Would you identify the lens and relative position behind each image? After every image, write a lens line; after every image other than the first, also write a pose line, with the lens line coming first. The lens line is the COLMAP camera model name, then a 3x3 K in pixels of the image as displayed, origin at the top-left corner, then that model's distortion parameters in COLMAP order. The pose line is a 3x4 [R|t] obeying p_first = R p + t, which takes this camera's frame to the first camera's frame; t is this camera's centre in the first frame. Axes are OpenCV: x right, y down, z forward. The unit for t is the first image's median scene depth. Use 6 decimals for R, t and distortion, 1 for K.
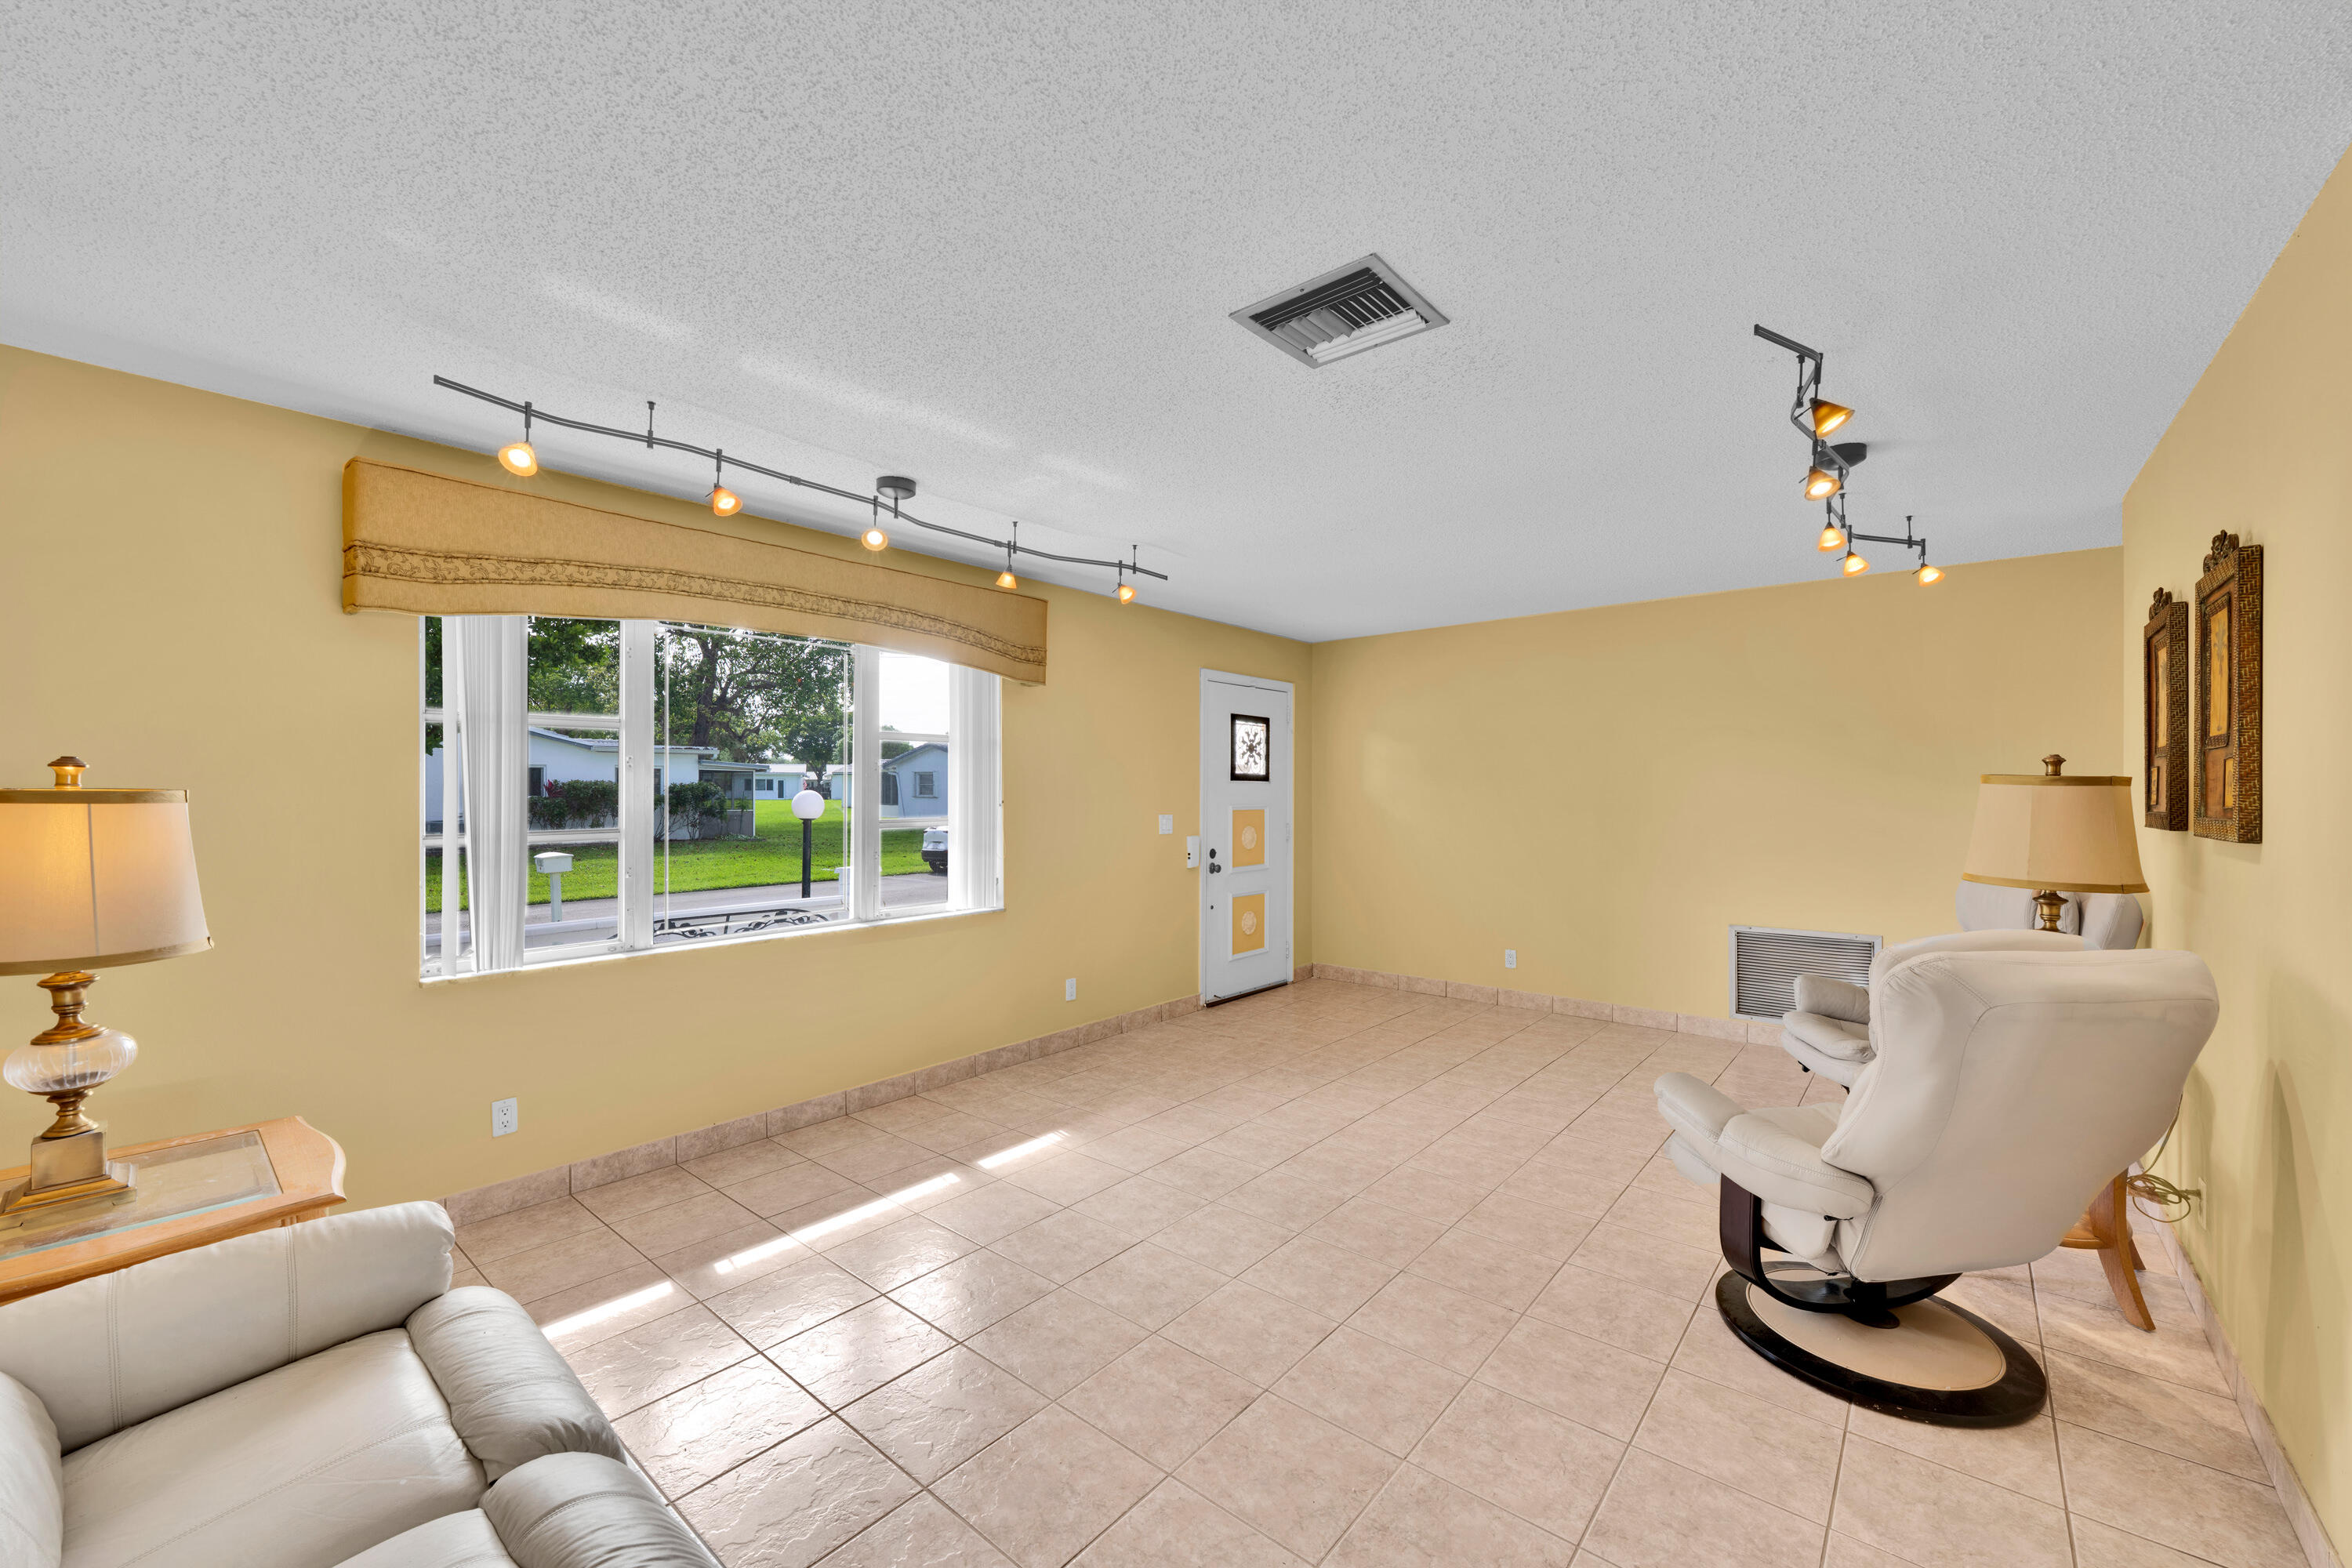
lens RADIAL K [[925.0, 0, 1171.6], [0, 925.0, 785.9], [0, 0, 1]] dist [0.000423, 0.000120]
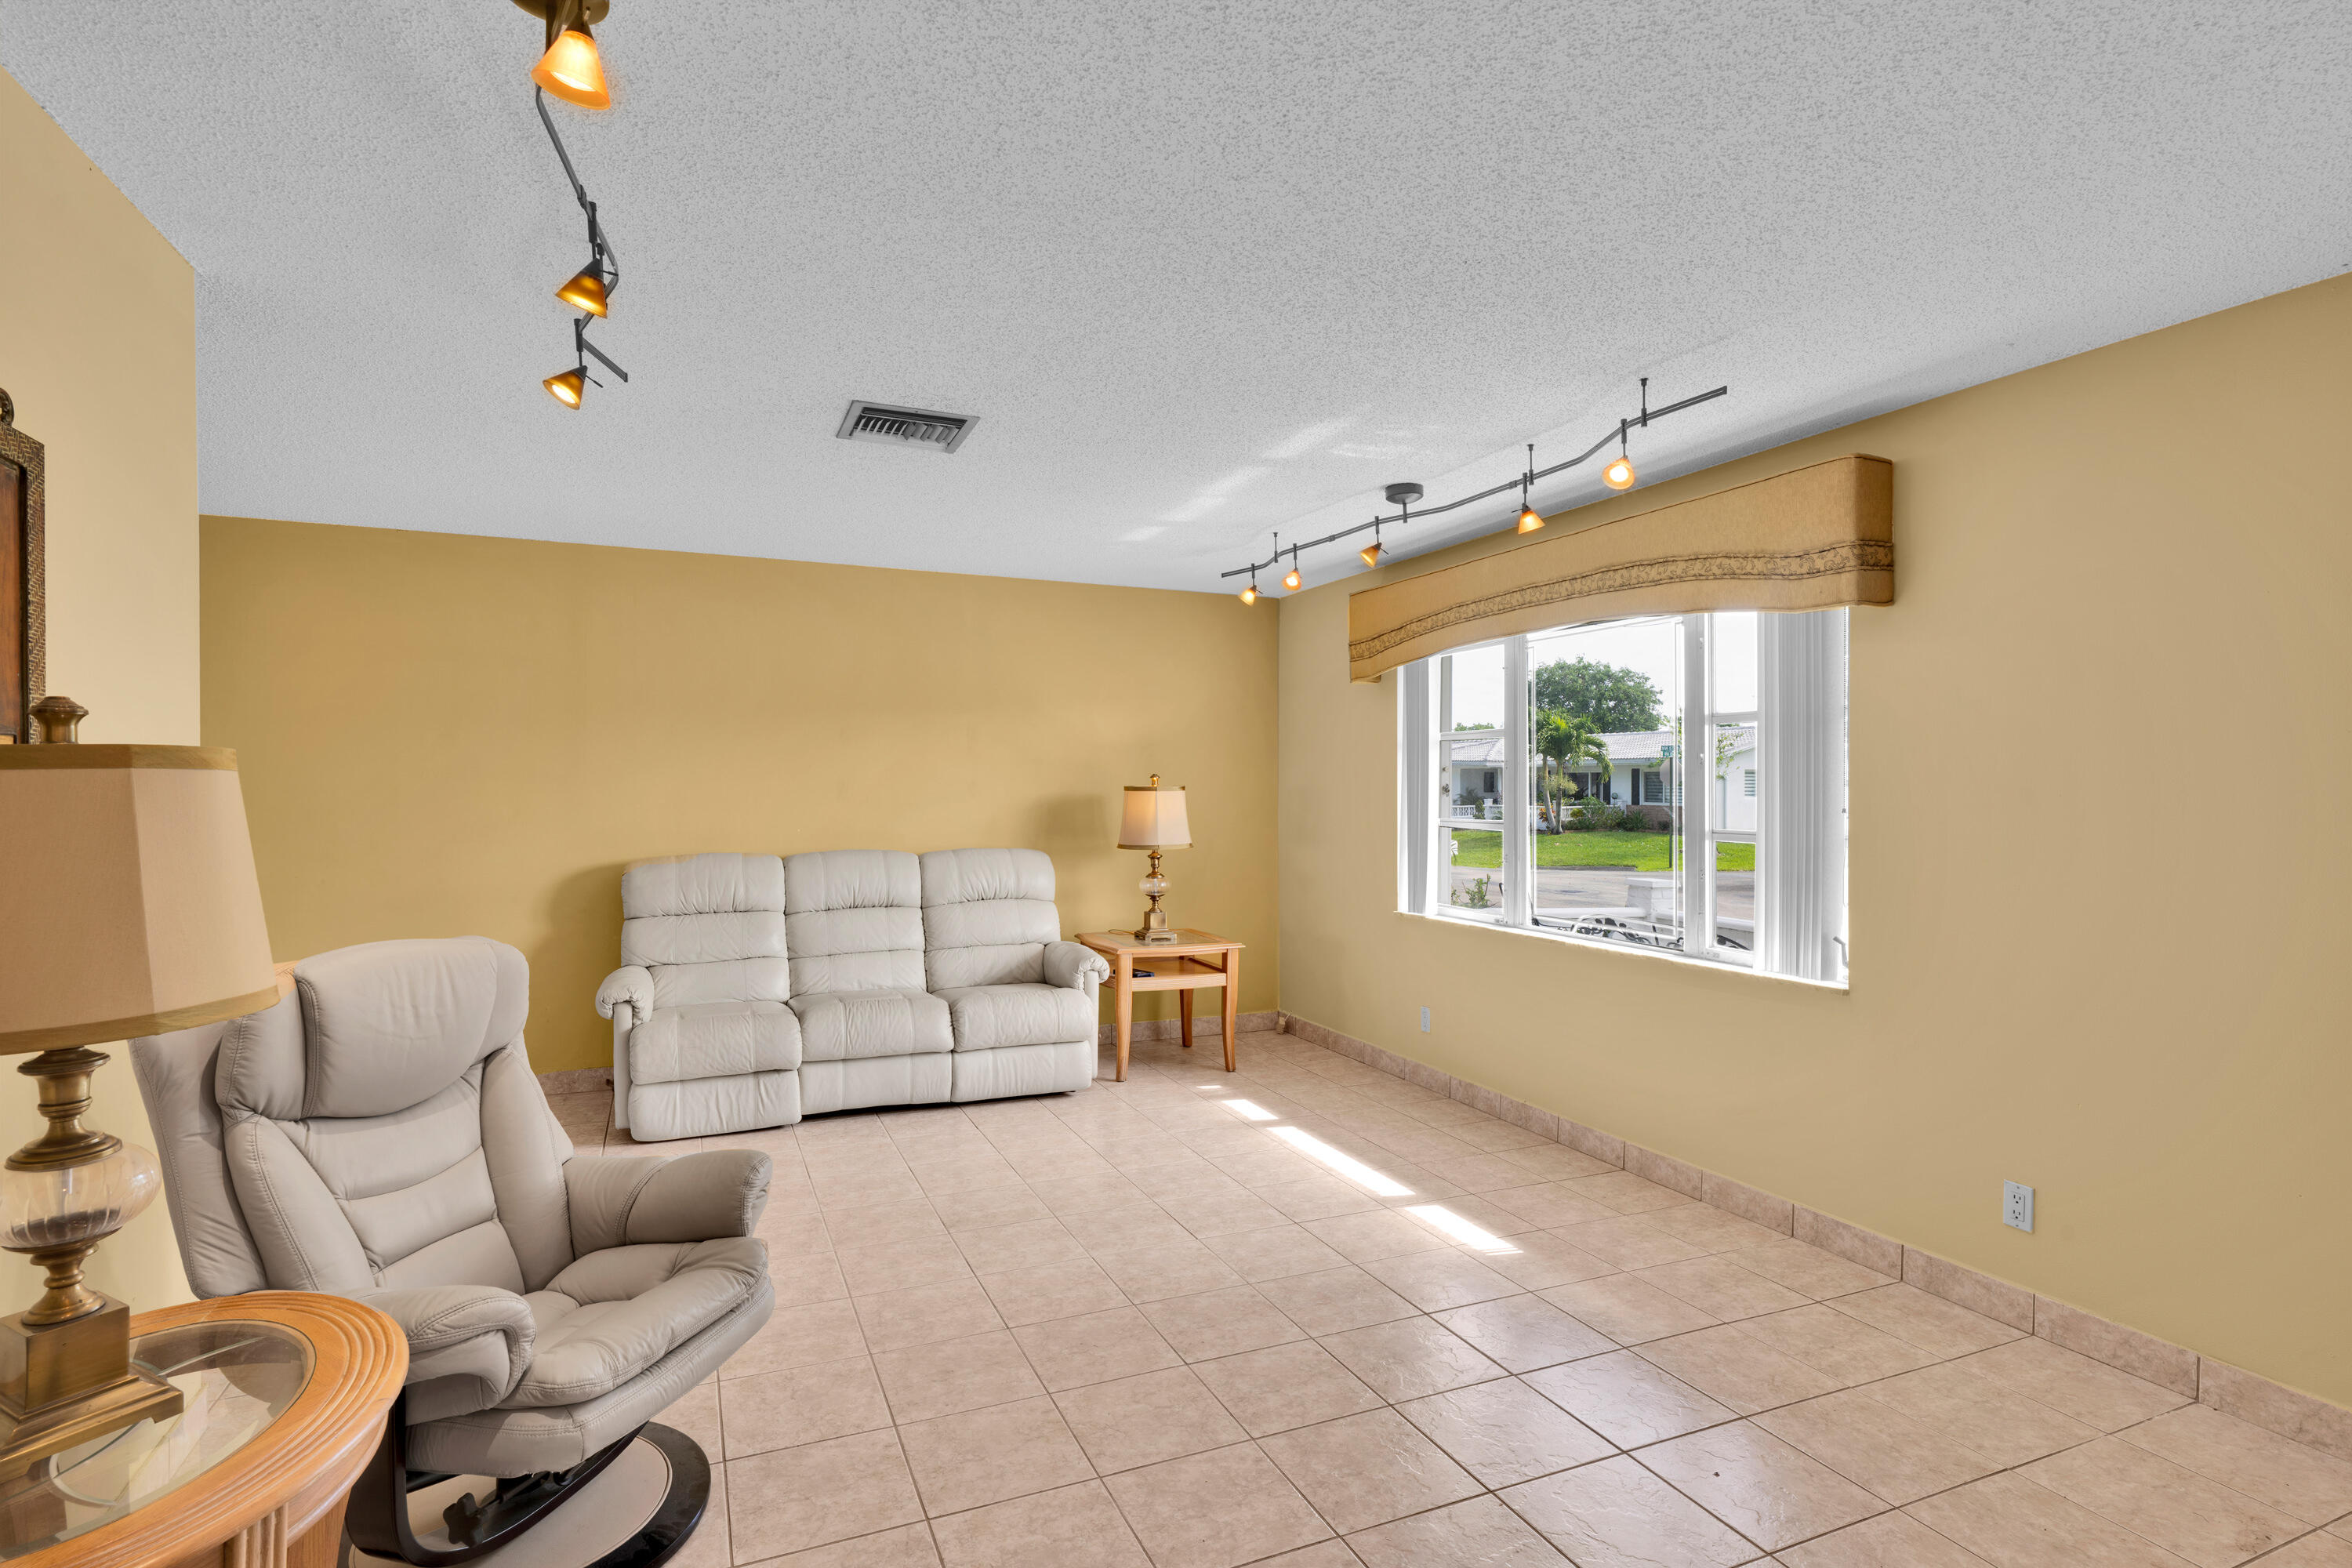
lens RADIAL K [[1162.5, 0, 1176.0], [0, 1162.5, 784.0], [0, 0, 1]] dist [-0.000819, -0.000101]
pose [[-0.444995, -0.003158, -0.895527, 0.848606], [-0.001472, 0.999995, -0.002795, 0.003116], [0.895532, 0.000075, -0.444997, 1.181990]]
